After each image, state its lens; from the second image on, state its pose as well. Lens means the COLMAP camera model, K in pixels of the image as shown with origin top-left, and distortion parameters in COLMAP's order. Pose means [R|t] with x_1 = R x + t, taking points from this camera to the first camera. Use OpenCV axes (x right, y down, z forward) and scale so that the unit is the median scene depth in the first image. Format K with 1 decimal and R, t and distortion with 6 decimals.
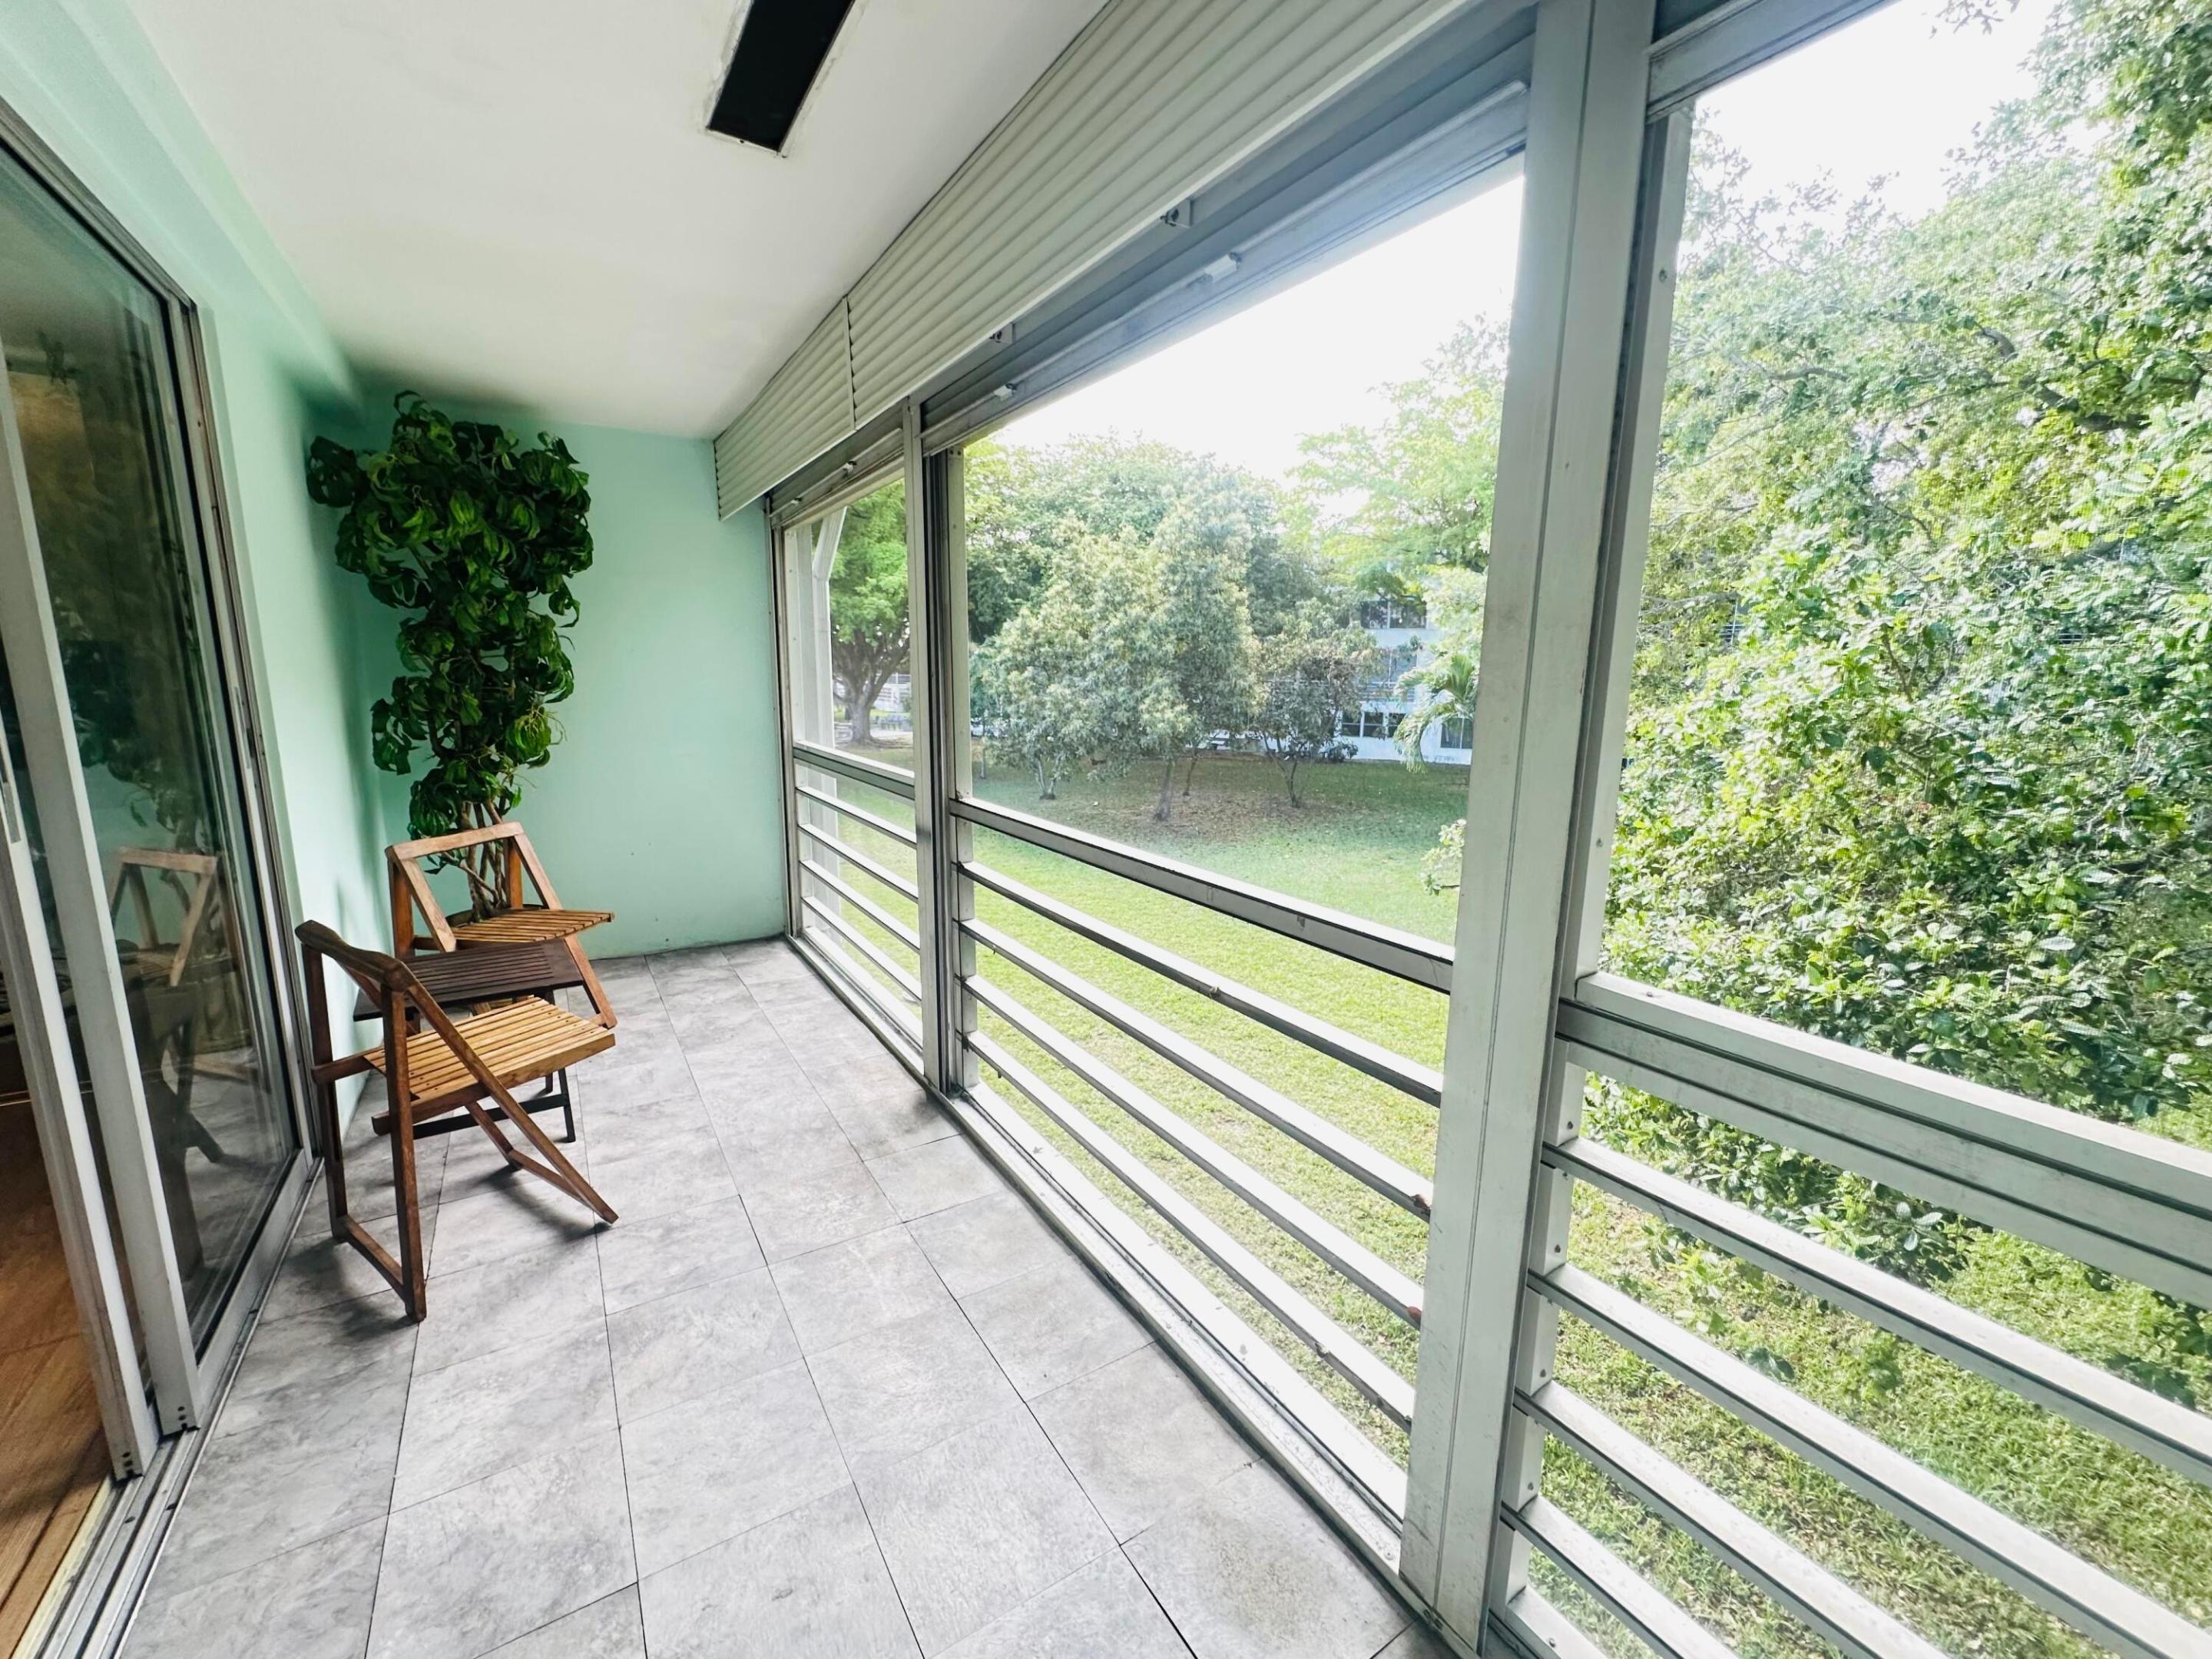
lens RADIAL K [[882.5, 0, 1106.0], [0, 882.5, 829.5], [0, 0, 1]] dist [-0.002392, 0.000735]
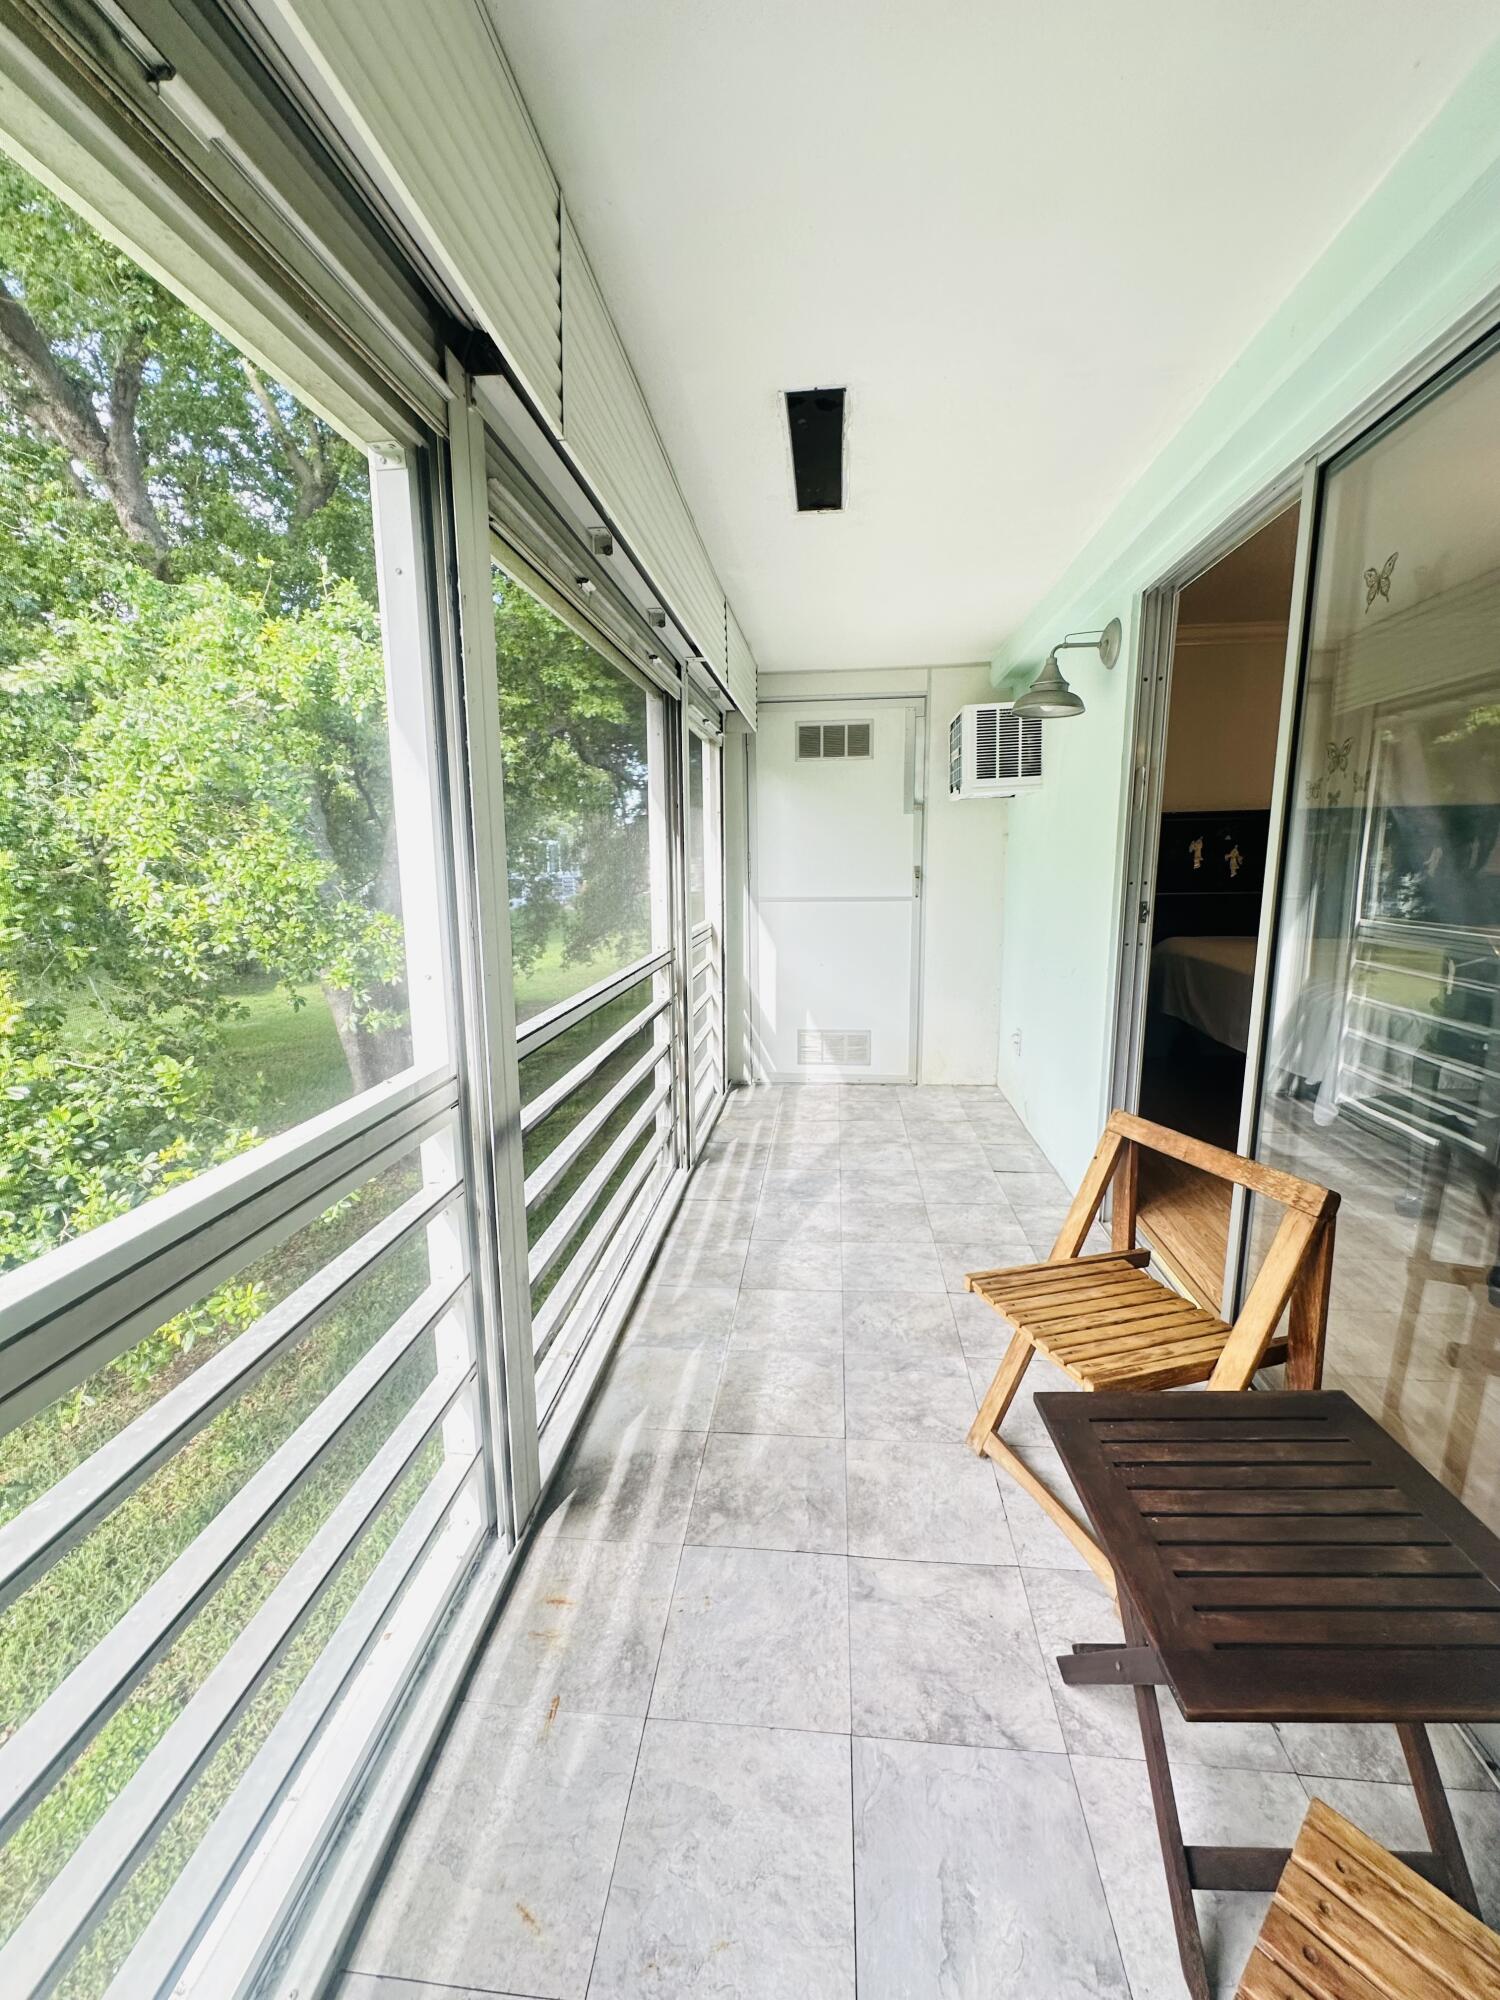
lens RADIAL K [[797.9, 0, 750.0], [0, 797.9, 1000.0], [0, 0, 1]] dist [-0.002392, 0.000735]
pose [[-0.779630, -0.110278, 0.616454, -0.756908], [0.108800, 0.945551, 0.306750, -0.257398], [-0.616716, 0.306222, -0.725182, 1.446134]]
